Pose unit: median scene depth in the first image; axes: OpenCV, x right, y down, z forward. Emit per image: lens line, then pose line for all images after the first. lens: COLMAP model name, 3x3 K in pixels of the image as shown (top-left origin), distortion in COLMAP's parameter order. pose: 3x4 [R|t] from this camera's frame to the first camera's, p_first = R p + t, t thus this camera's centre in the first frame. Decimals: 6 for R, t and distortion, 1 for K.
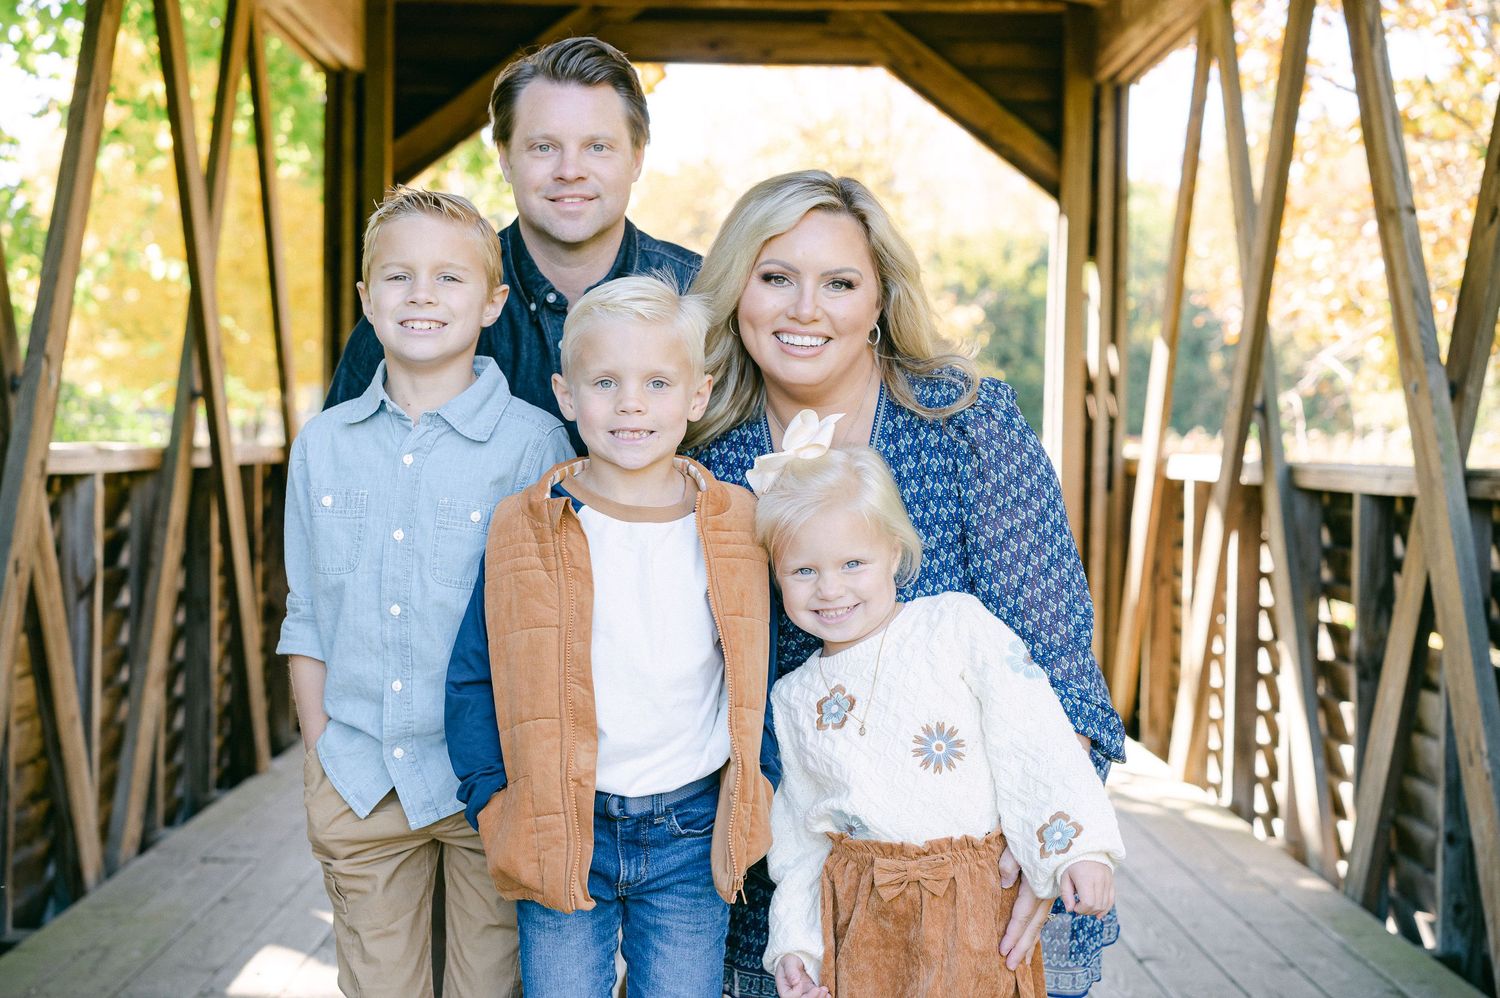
lens RADIAL K [[2147.9, 0, 724.4], [0, 2147.9, 514.8], [0, 0, 1]] dist [0.014144, 0.096194]
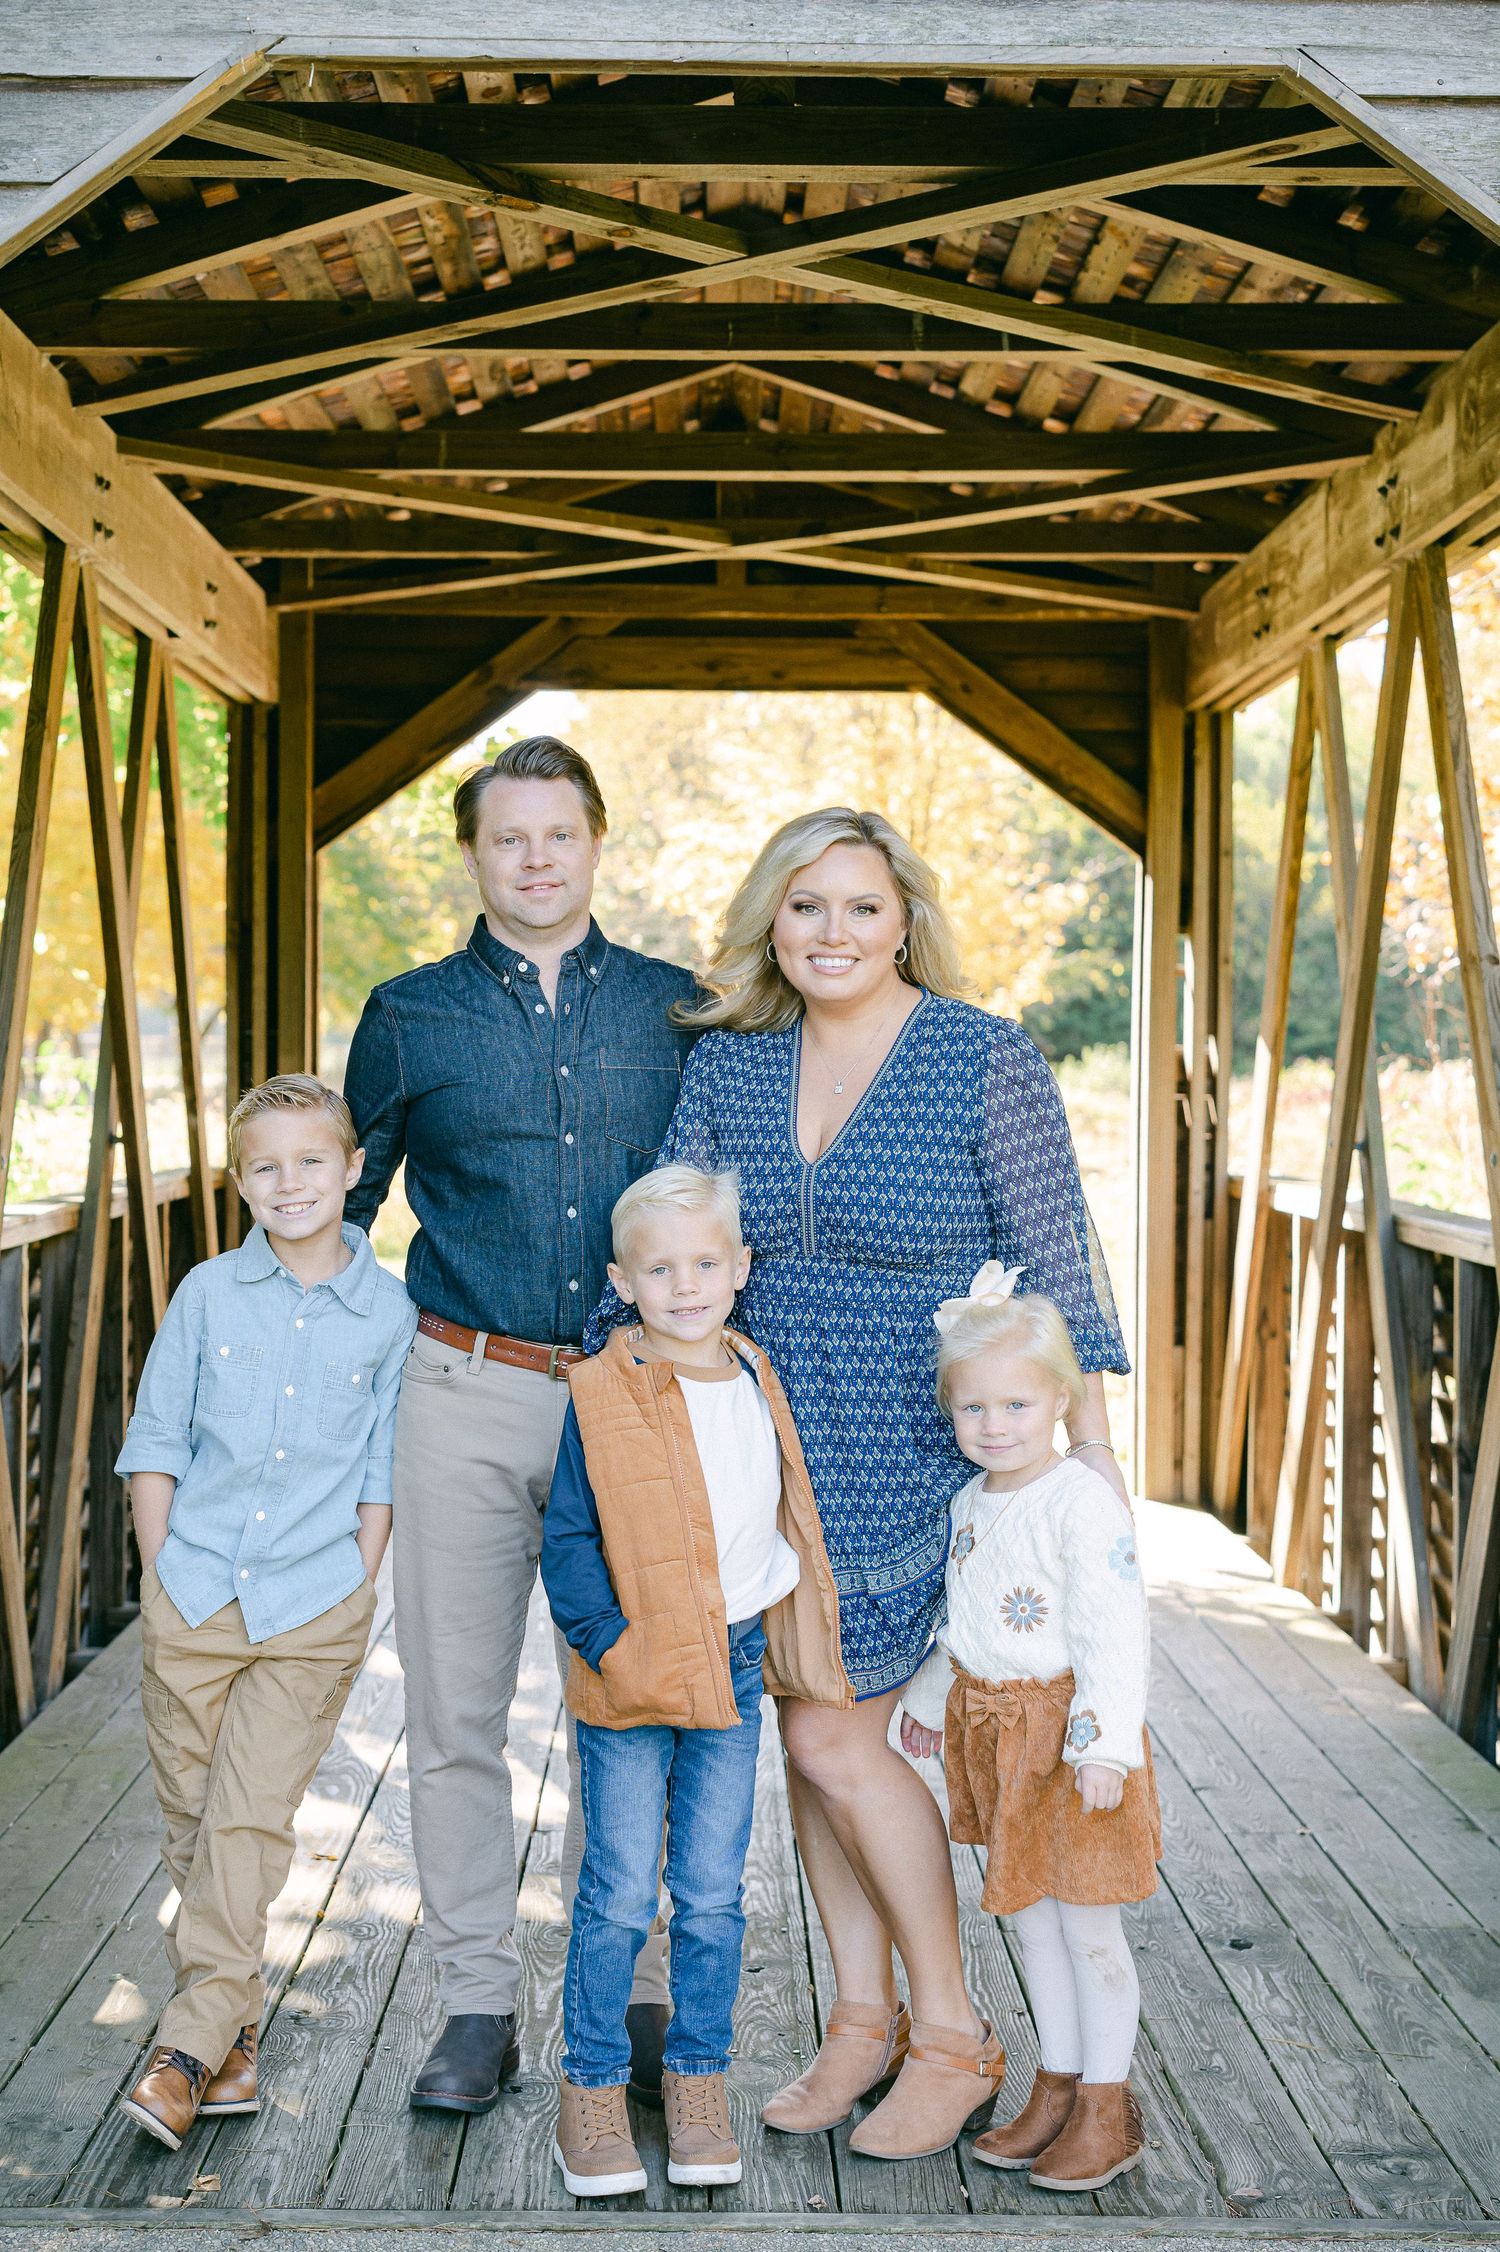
lens RADIAL K [[3224.7, 0, 750.0], [0, 3224.7, 1126.0], [0, 0, 1]] dist [0.014144, 0.096194]
pose [[0.999909, -0.002436, 0.013252, -0.007512], [0.002607, 0.999913, -0.012929, -0.032860], [-0.013220, 0.012962, 0.999829, -0.212538]]
